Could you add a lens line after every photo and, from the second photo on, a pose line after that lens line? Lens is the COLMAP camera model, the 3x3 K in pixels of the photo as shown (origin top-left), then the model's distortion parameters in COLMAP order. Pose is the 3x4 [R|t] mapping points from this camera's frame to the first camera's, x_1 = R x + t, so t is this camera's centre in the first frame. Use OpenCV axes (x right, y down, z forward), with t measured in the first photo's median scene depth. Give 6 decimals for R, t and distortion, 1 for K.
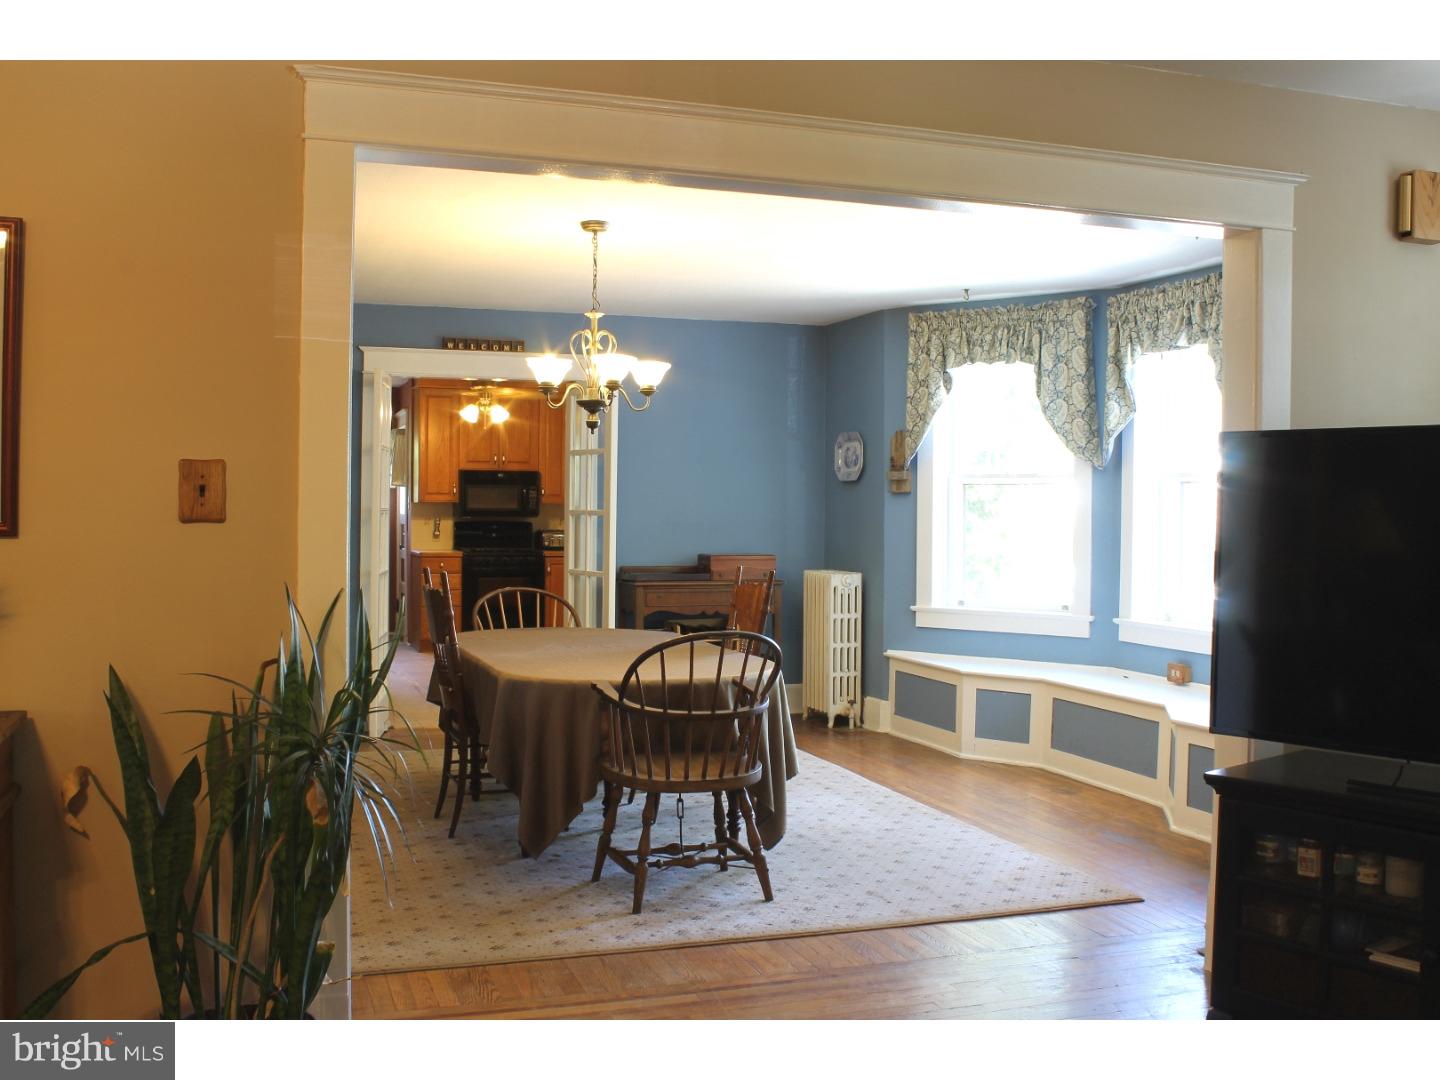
lens RADIAL K [[1516.9, 0, 723.9], [0, 1516.9, 538.0], [0, 0, 1]] dist [-0.042023, 0.000000]
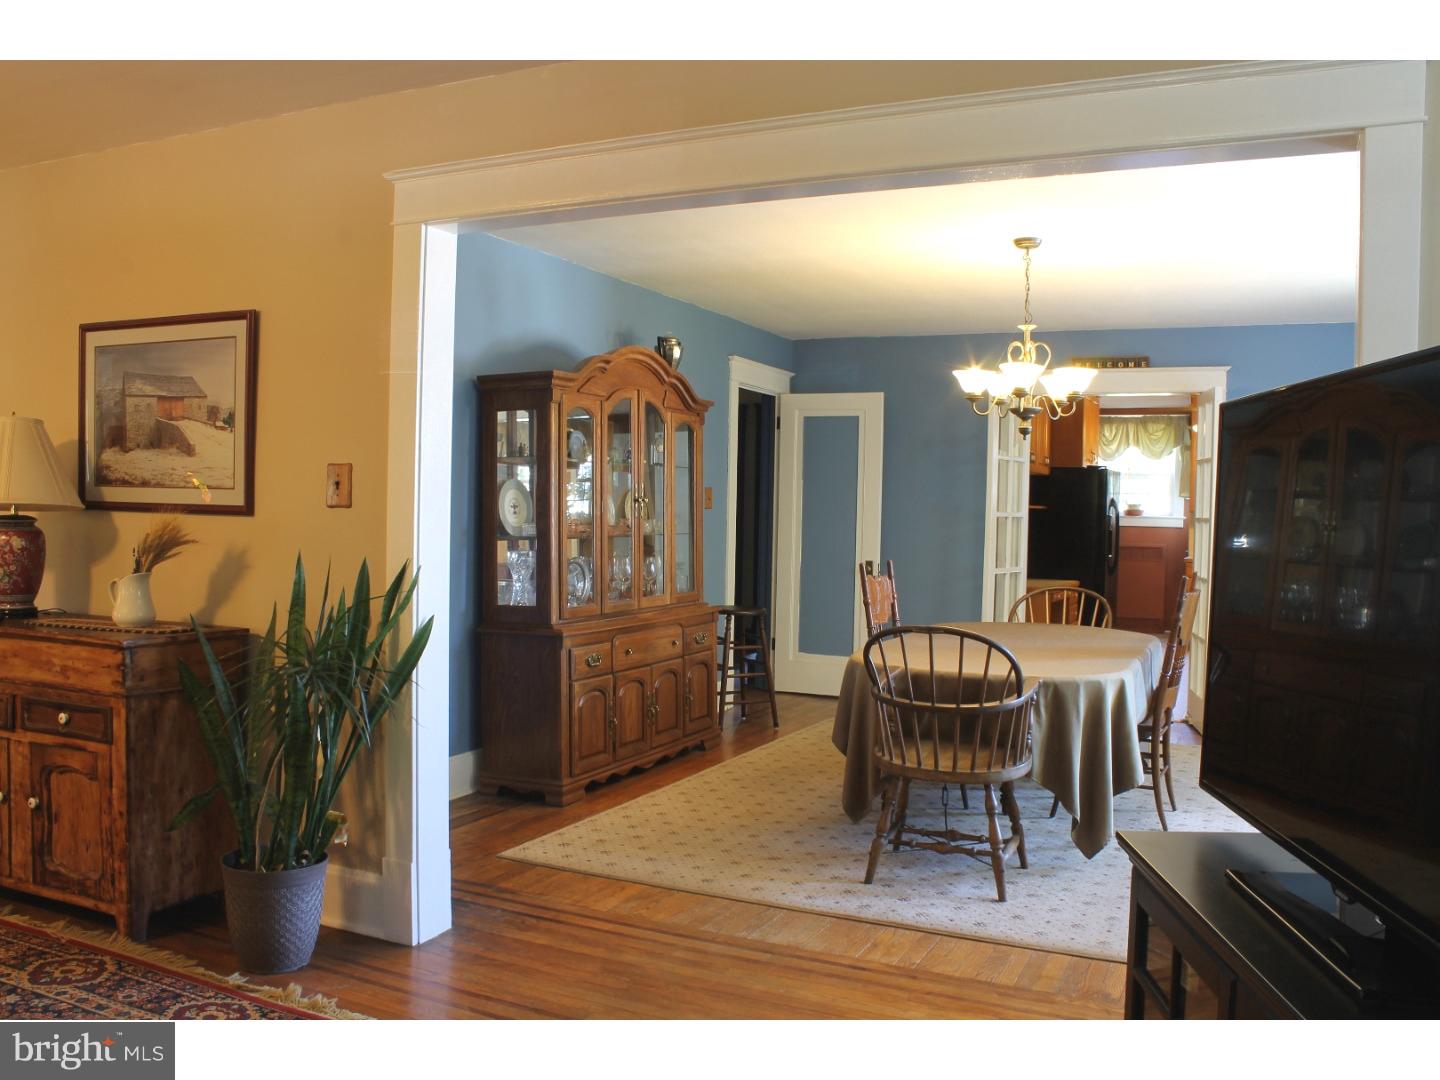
lens RADIAL K [[1284.2, 0, 709.0], [0, 1284.2, 537.7], [0, 0, 1]] dist [0.011867, -0.083212]
pose [[0.696509, 0.018191, -0.717317, 0.513307], [-0.025564, 0.999673, 0.000529, 0.005607], [0.717092, 0.017969, 0.696746, 0.281469]]
